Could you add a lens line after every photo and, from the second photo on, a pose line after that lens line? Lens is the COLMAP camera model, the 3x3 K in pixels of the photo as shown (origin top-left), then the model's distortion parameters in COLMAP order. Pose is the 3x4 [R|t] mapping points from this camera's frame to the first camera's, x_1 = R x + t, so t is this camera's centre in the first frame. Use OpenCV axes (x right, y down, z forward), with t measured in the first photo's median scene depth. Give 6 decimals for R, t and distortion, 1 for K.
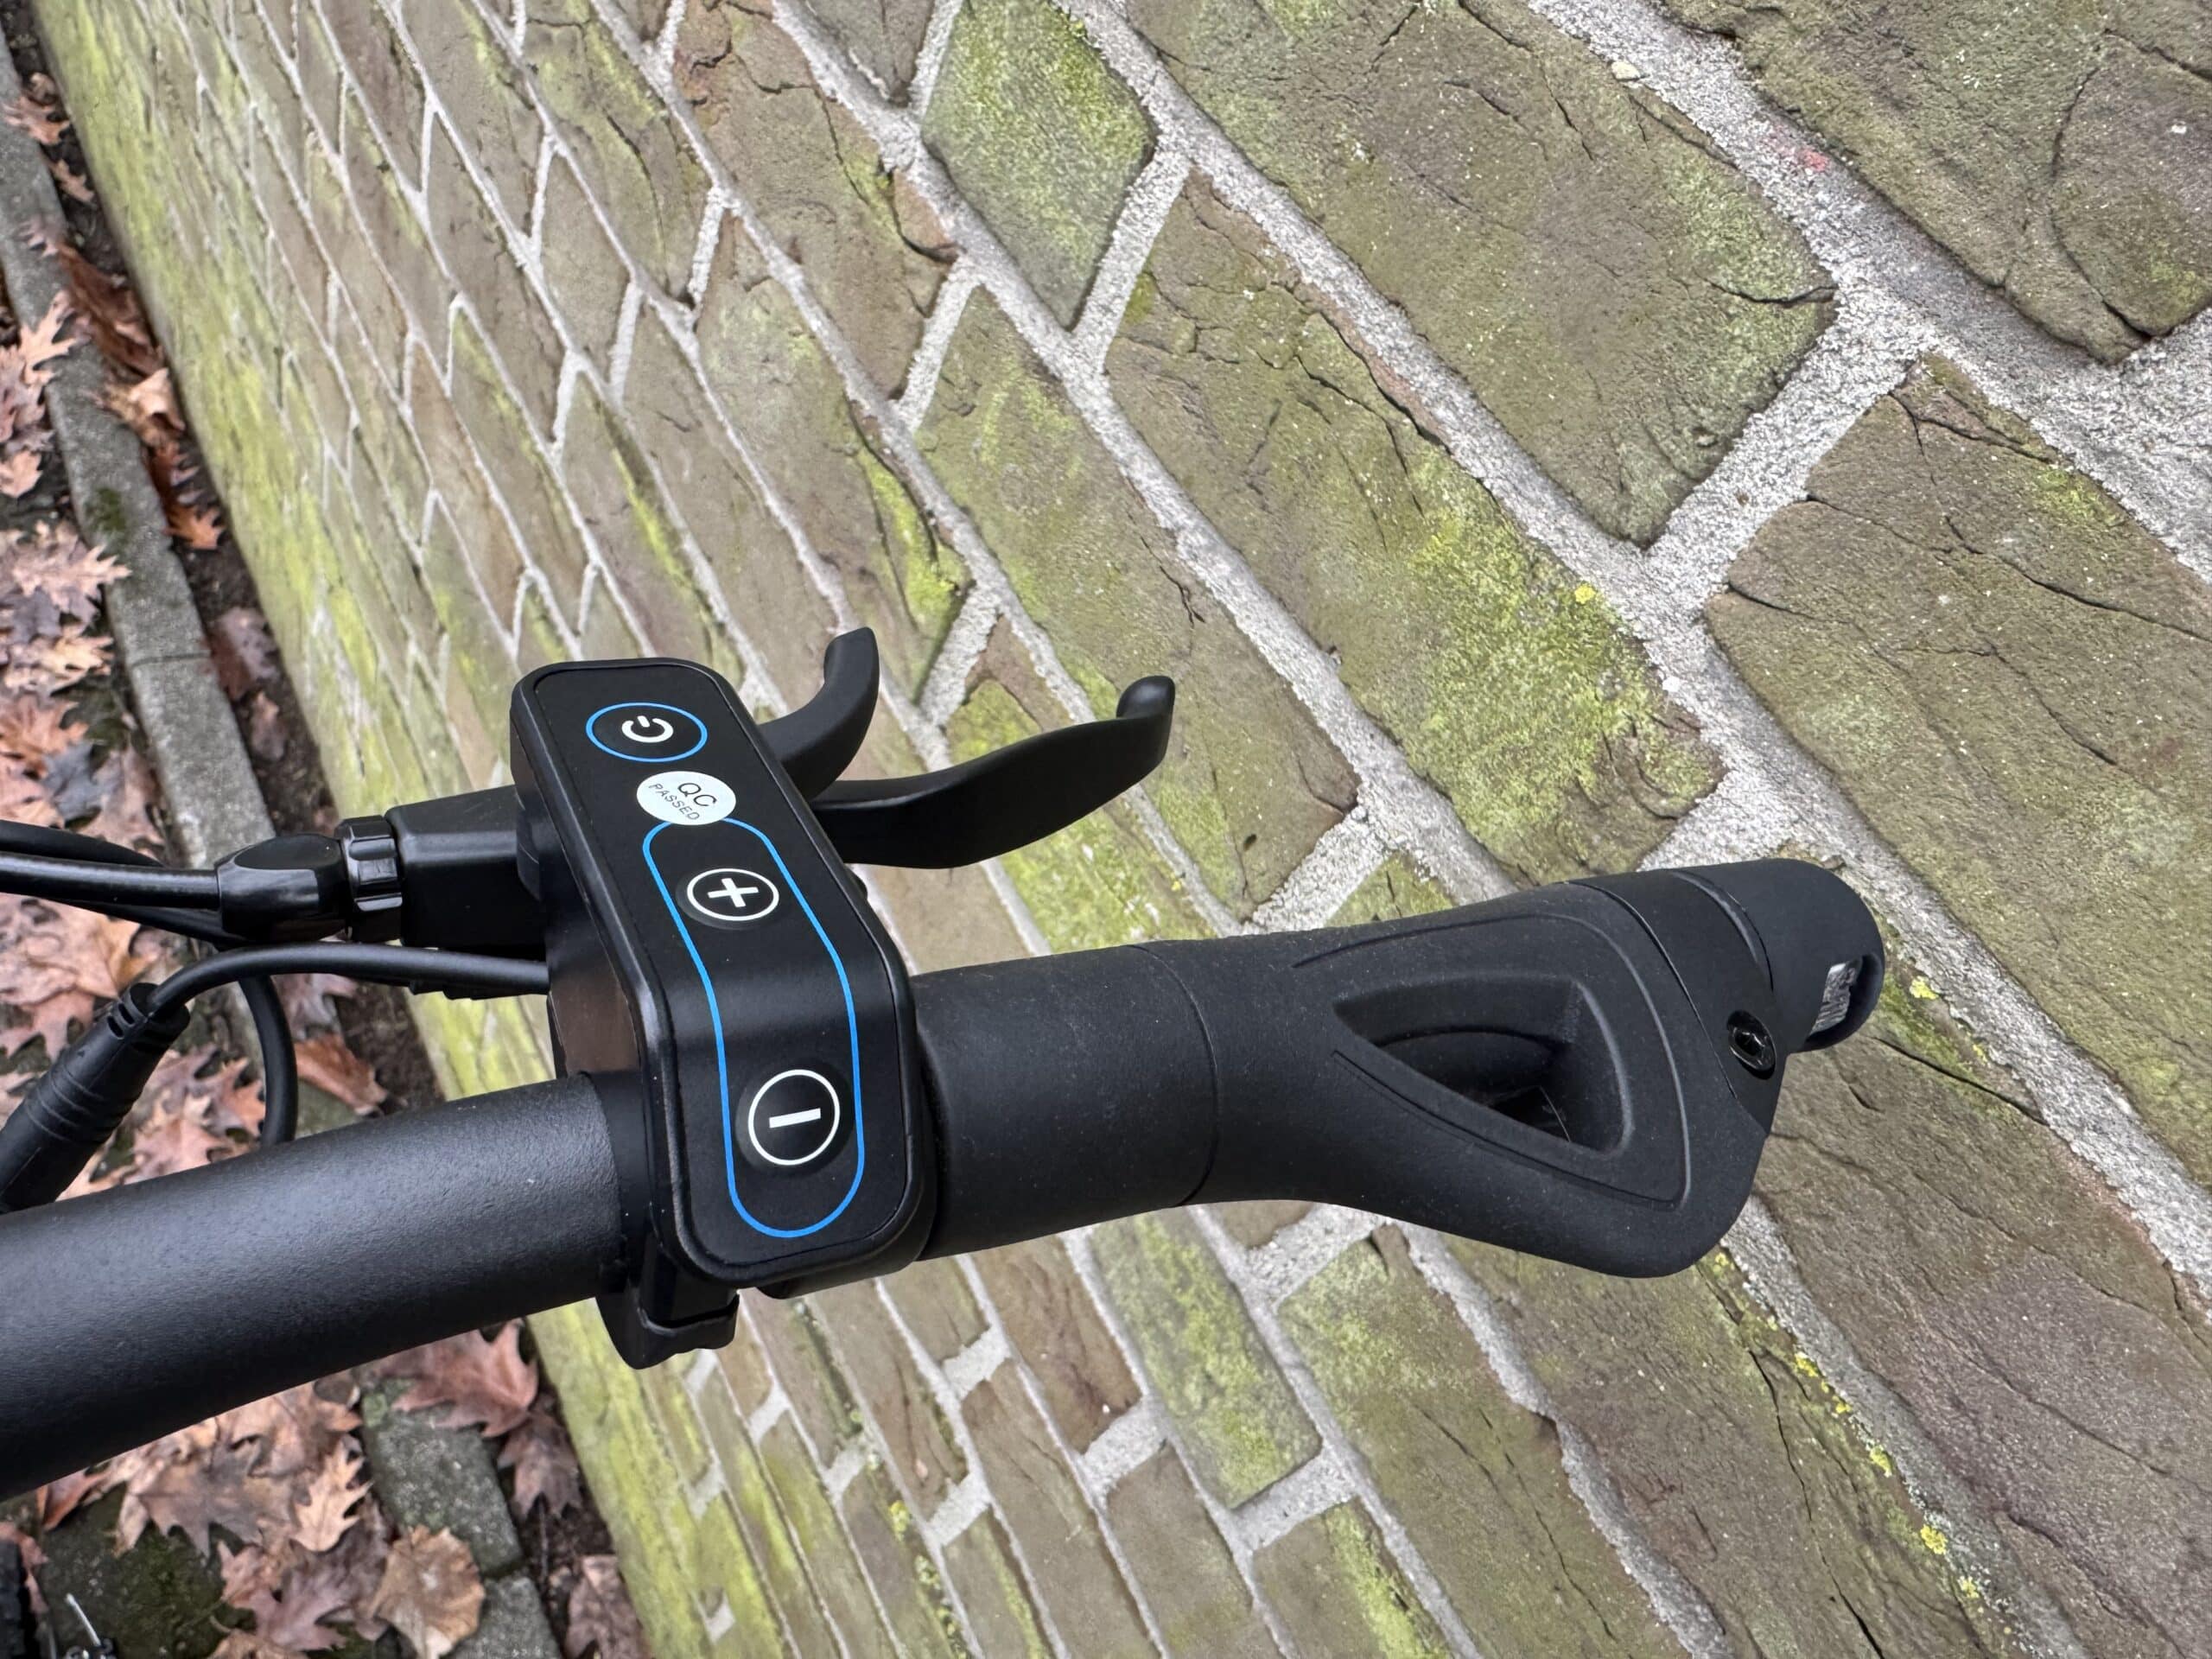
lens RADIAL K [[1561.0, 0, 989.8], [0, 1561.0, 838.4], [0, 0, 1]] dist [0.021478, -0.022198]
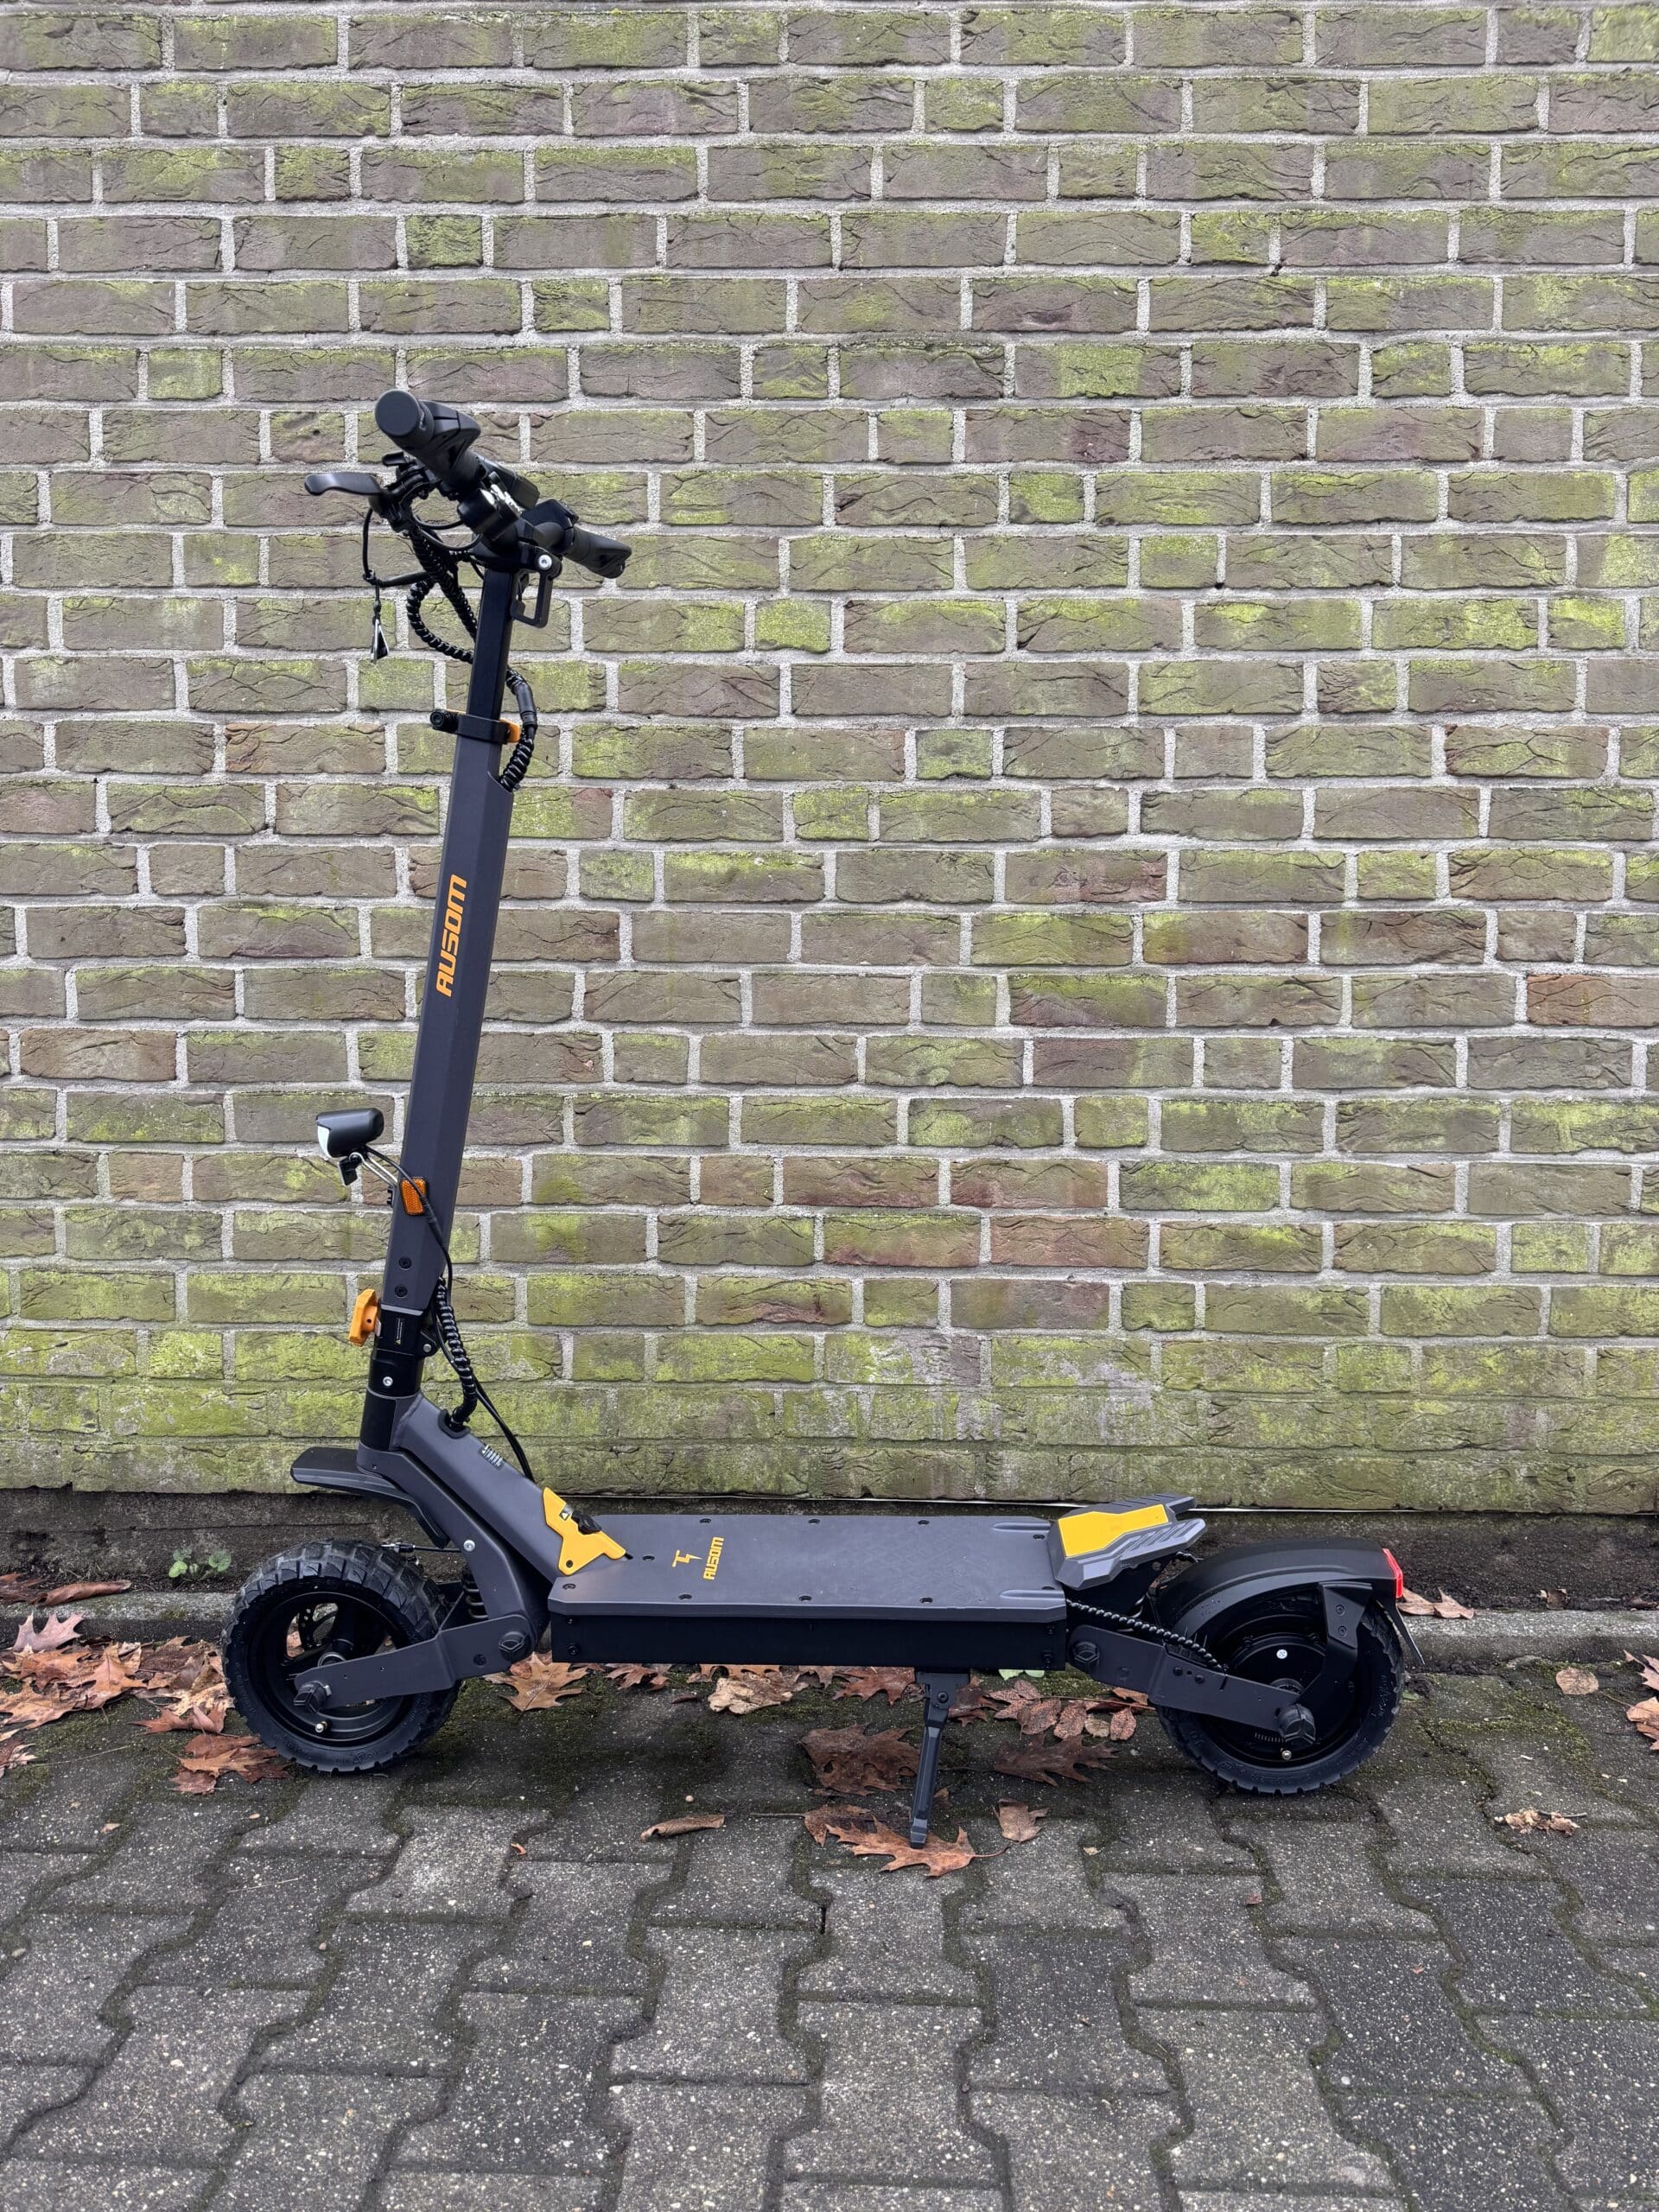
lens RADIAL K [[1561.0, 0, 825.9], [0, 1561.0, 1087.1], [0, 0, 1]] dist [0.021478, -0.022198]
pose [[0.497090, -0.374612, 0.782667, -2.314286], [0.756294, 0.629219, -0.179173, 1.402279], [-0.425348, 0.680991, 0.596096, -0.980156]]
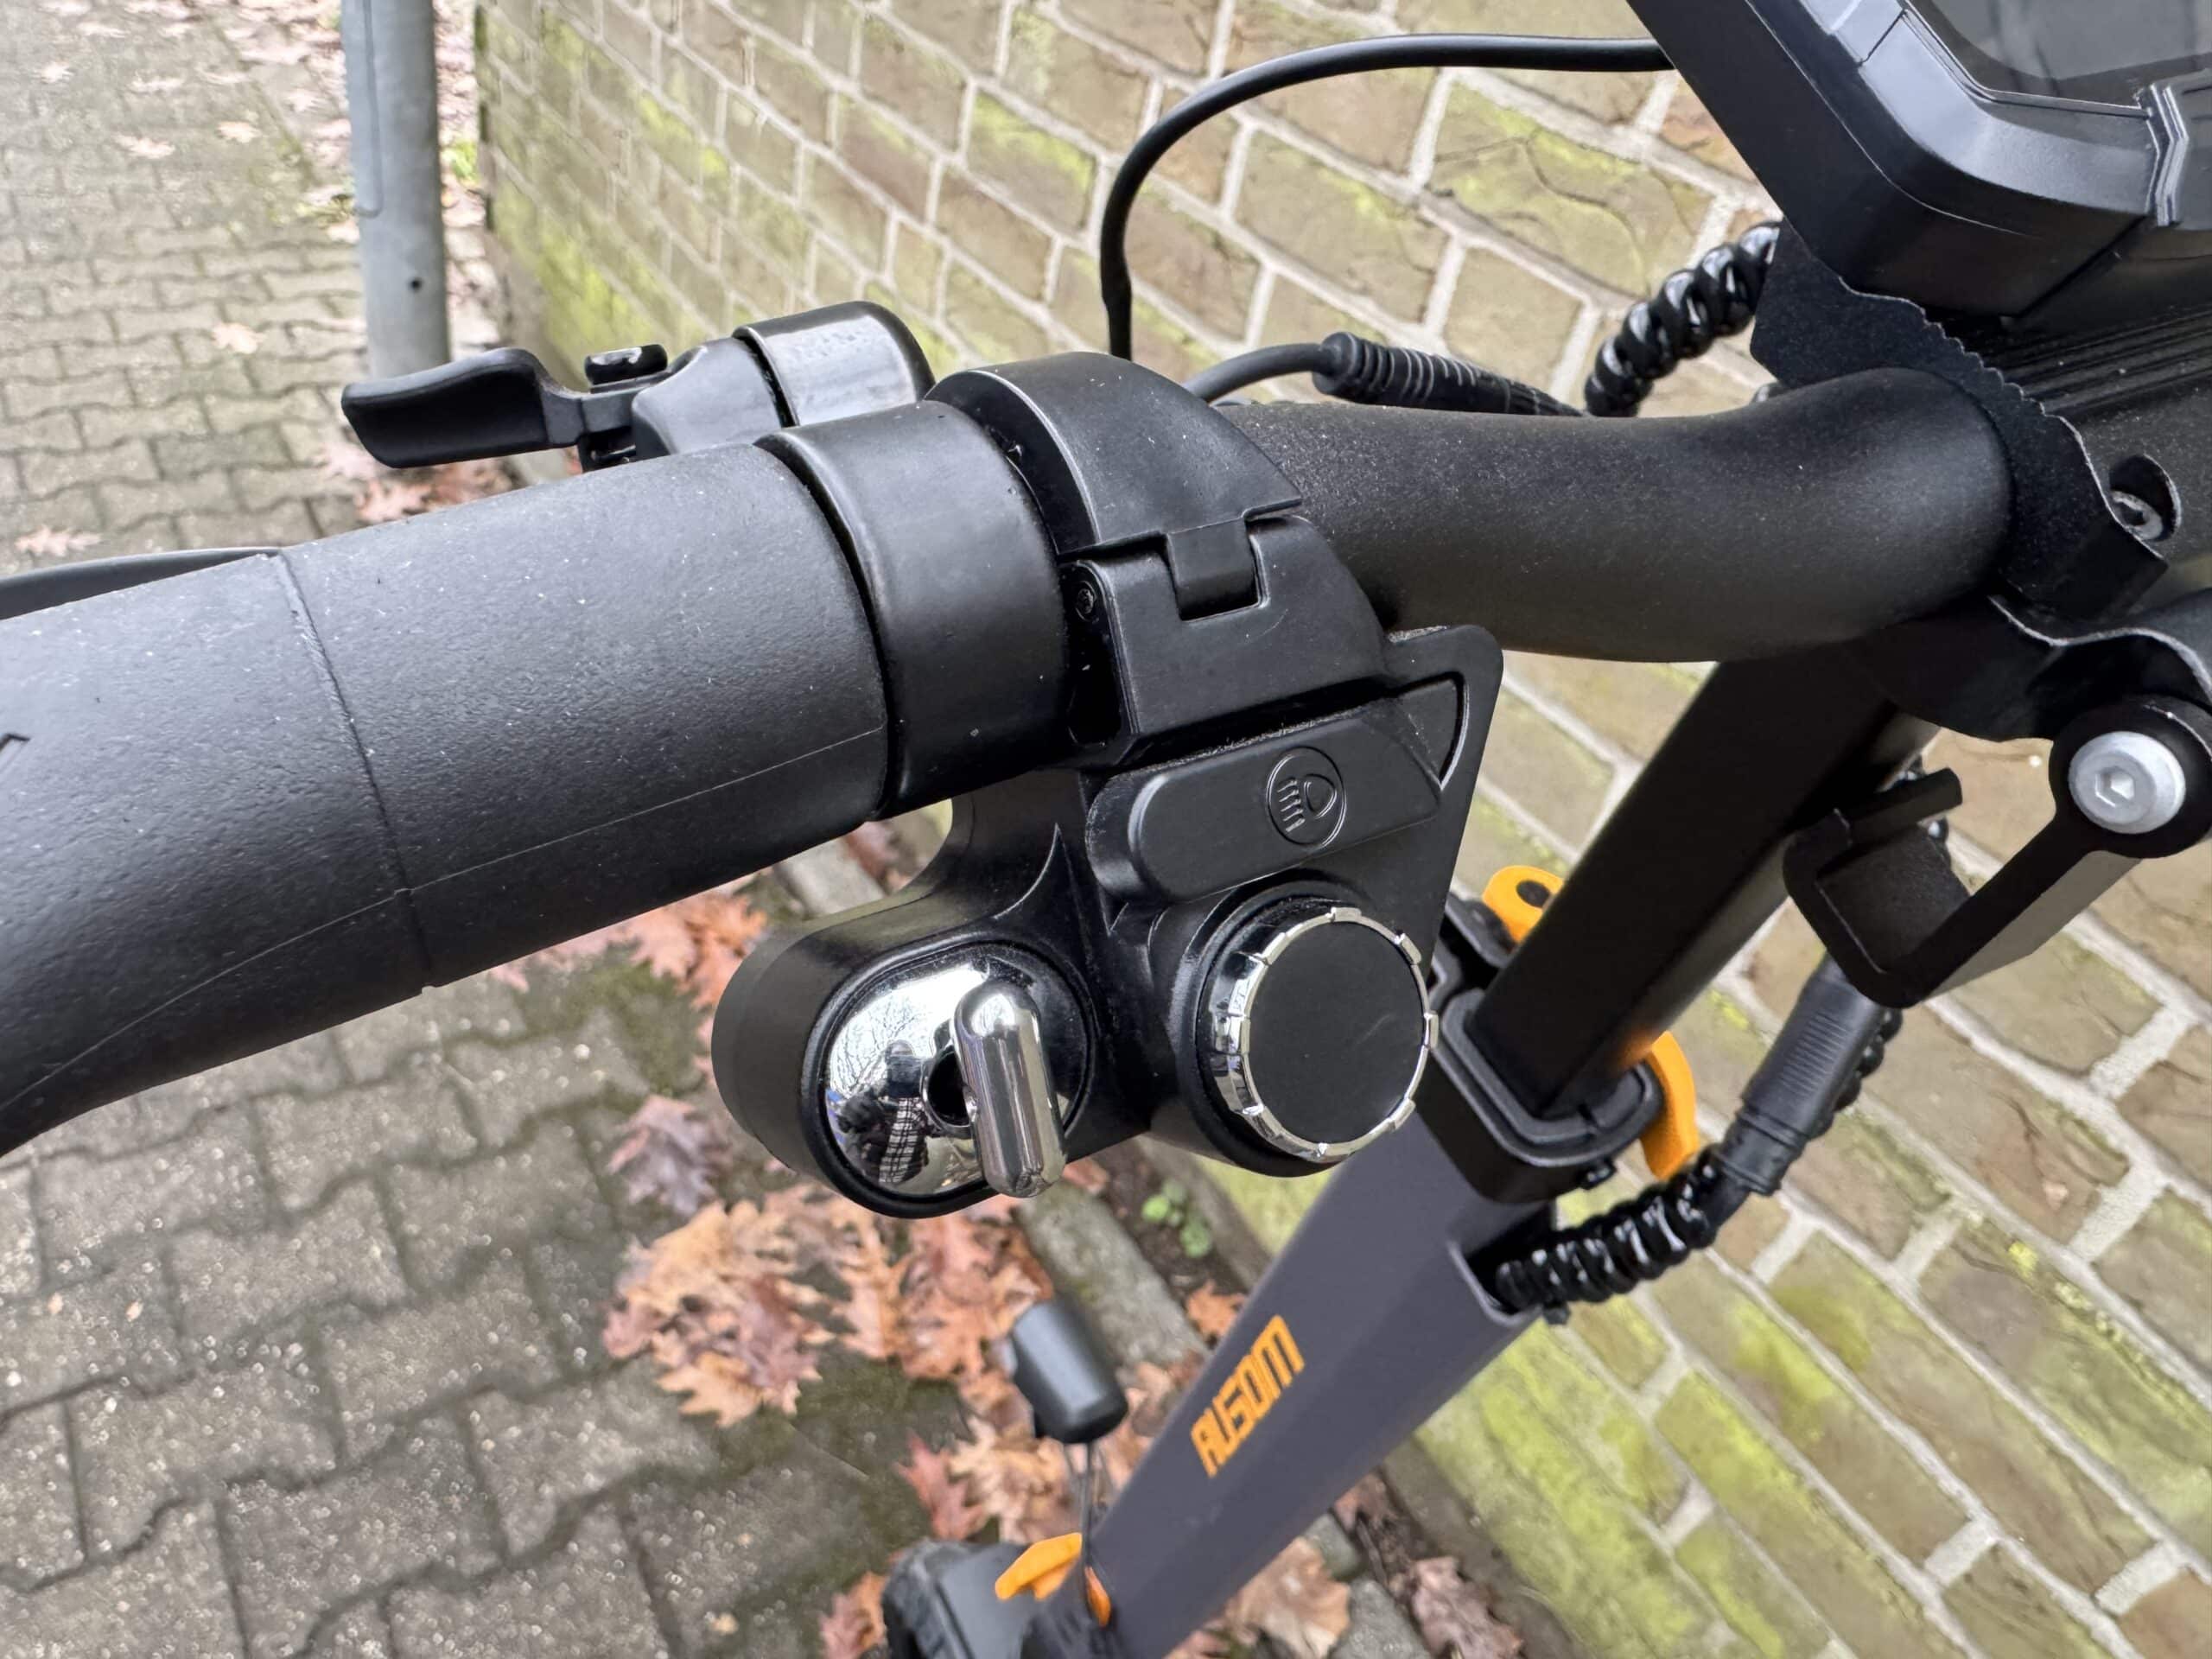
lens RADIAL K [[1561.0, 0, 949.9], [0, 1561.0, 847.0], [0, 0, 1]] dist [0.021478, -0.022198]
pose [[0.981077, -0.143268, -0.130241, -0.711895], [0.116726, 0.974328, -0.192510, 0.305995], [0.154478, 0.173665, 0.972613, -0.317600]]
